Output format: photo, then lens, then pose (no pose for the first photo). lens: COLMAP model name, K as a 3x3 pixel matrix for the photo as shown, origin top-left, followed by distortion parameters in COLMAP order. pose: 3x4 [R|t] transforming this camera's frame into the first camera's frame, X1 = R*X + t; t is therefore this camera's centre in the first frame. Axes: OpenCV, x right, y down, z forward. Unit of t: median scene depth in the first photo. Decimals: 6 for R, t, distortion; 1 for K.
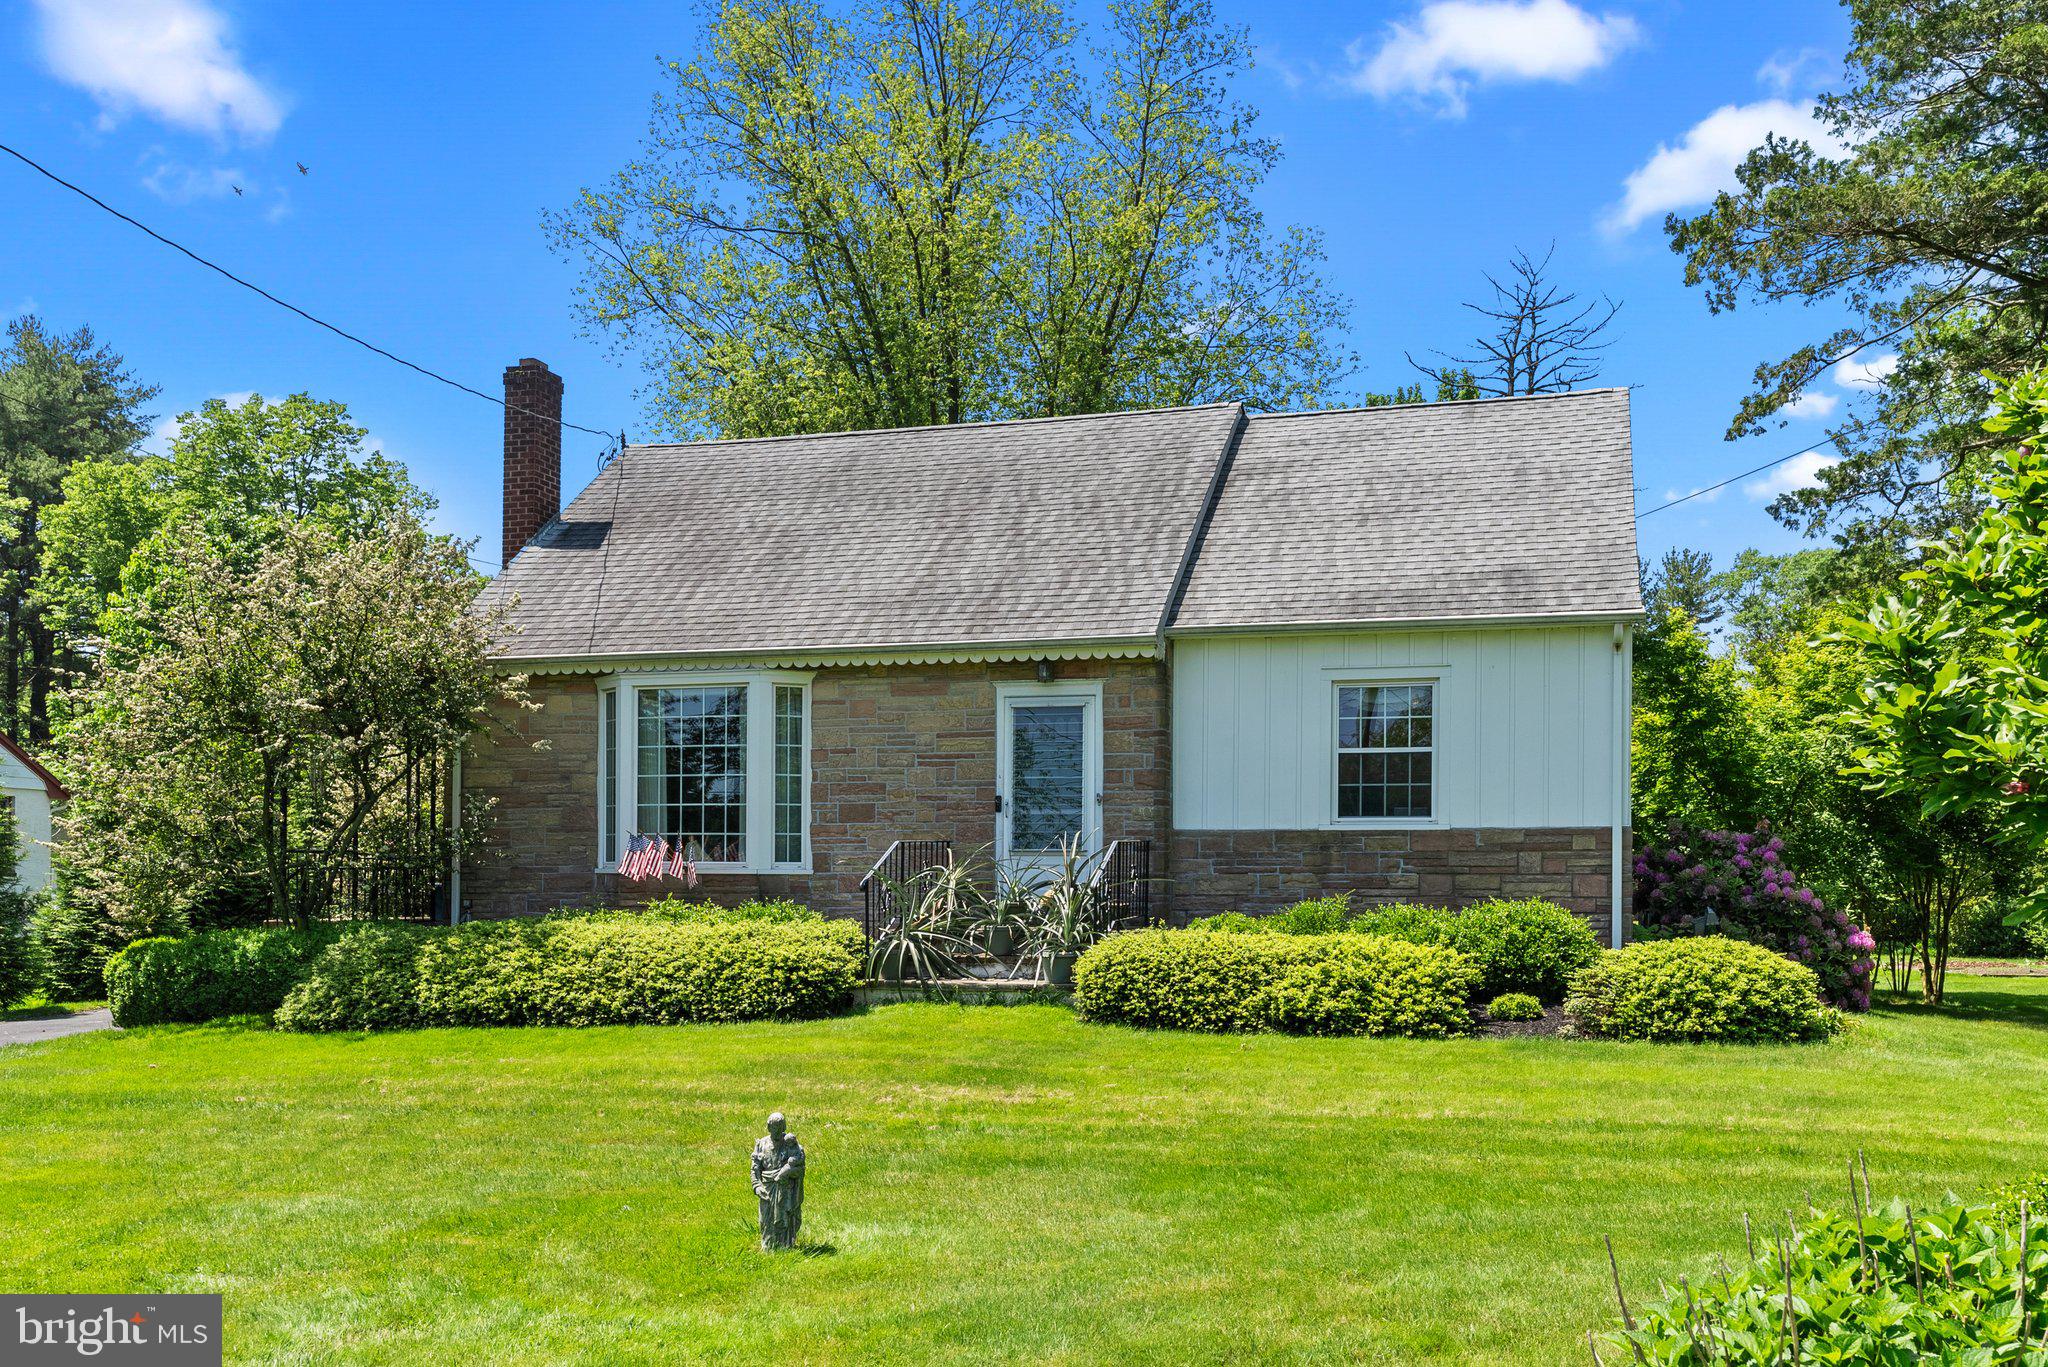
lens RADIAL K [[1628.8, 0, 1013.9], [0, 1628.8, 665.8], [0, 0, 1]] dist [-0.006249, -0.006256]
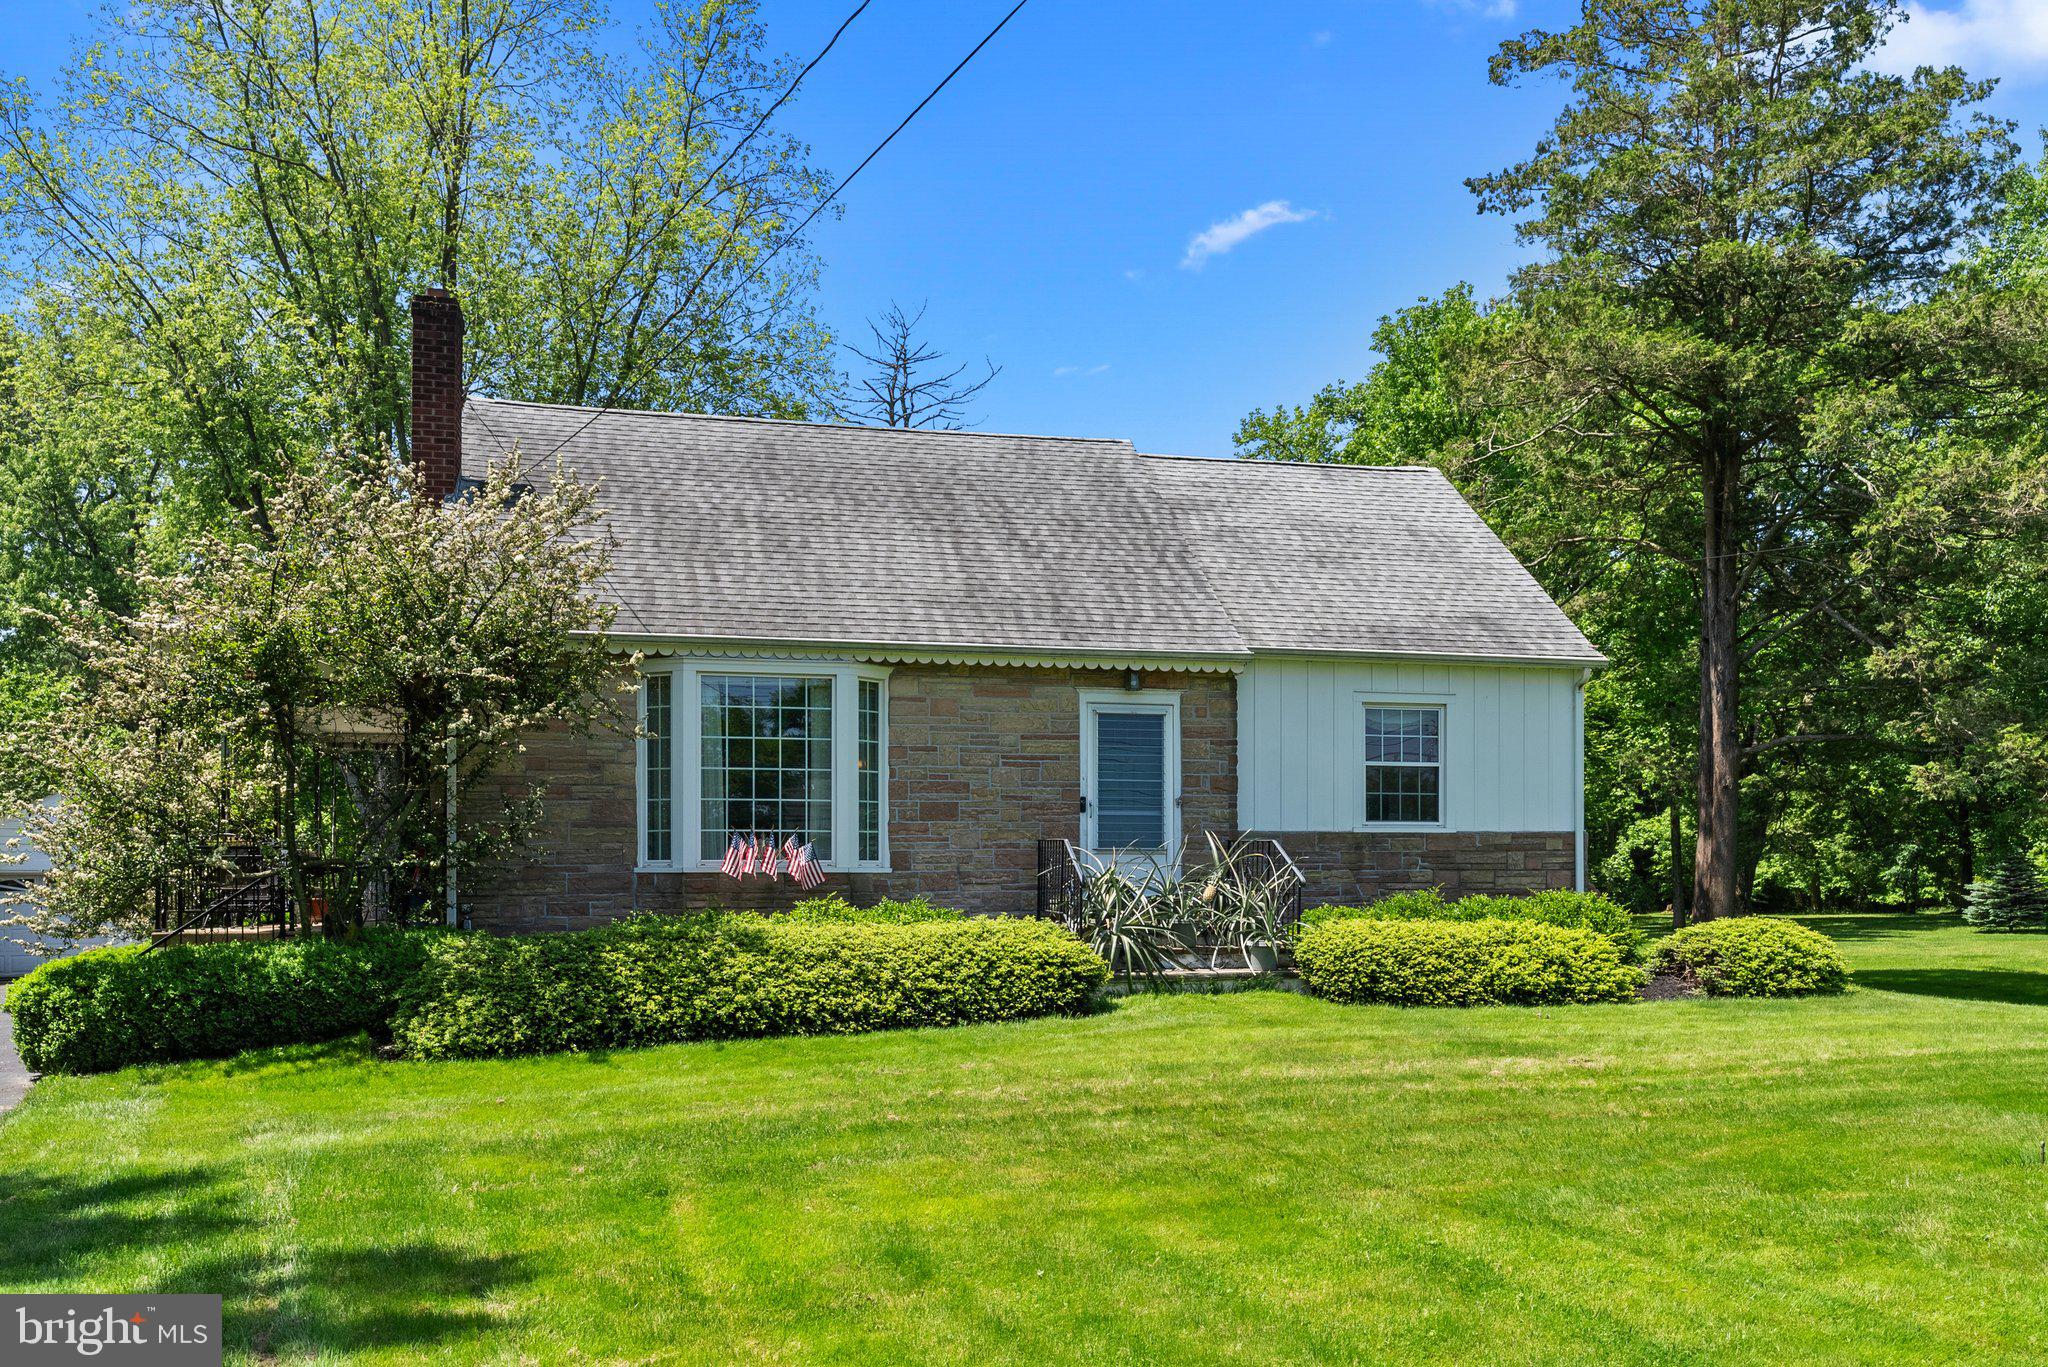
lens RADIAL K [[1573.6, 0, 1024.0], [0, 1573.6, 683.5], [0, 0, 1]] dist [-0.007072, -0.001092]
pose [[0.884213, 0.052760, 0.464094, -0.536923], [-0.054623, 0.998462, -0.009438, 0.019622], [-0.463879, -0.017005, 0.885735, 0.130370]]
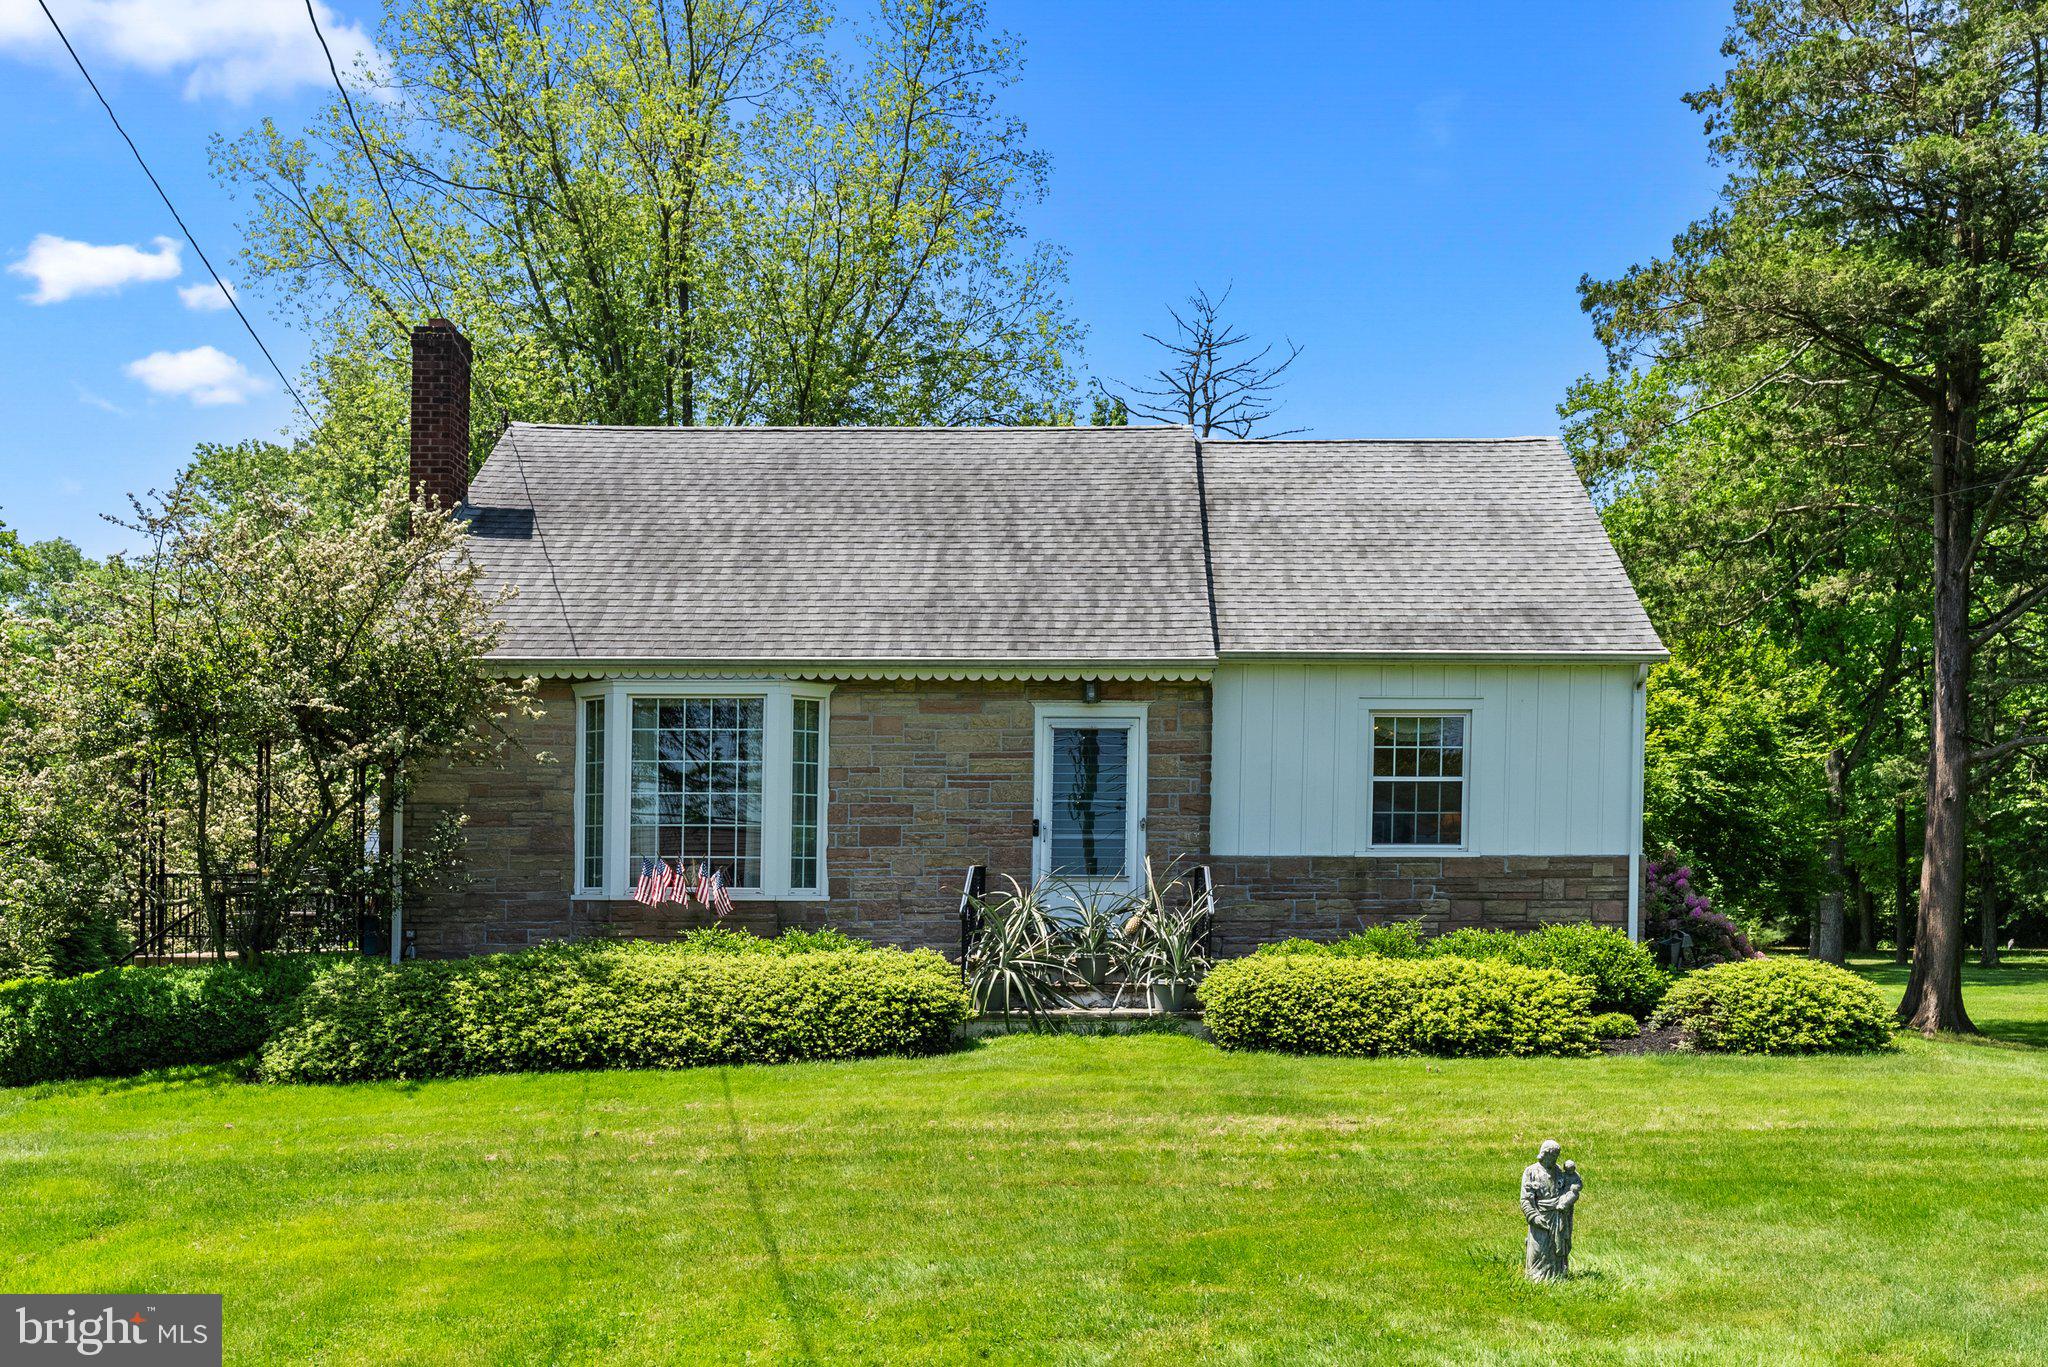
lens RADIAL K [[1682.8, 0, 1032.0], [0, 1682.8, 717.6], [0, 0, 1]] dist [-0.006746, -0.000567]
pose [[0.967256, 0.026387, 0.252429, -0.276789], [-0.031000, 0.999417, 0.014313, 0.005679], [-0.251904, -0.021670, 0.967510, 0.039775]]
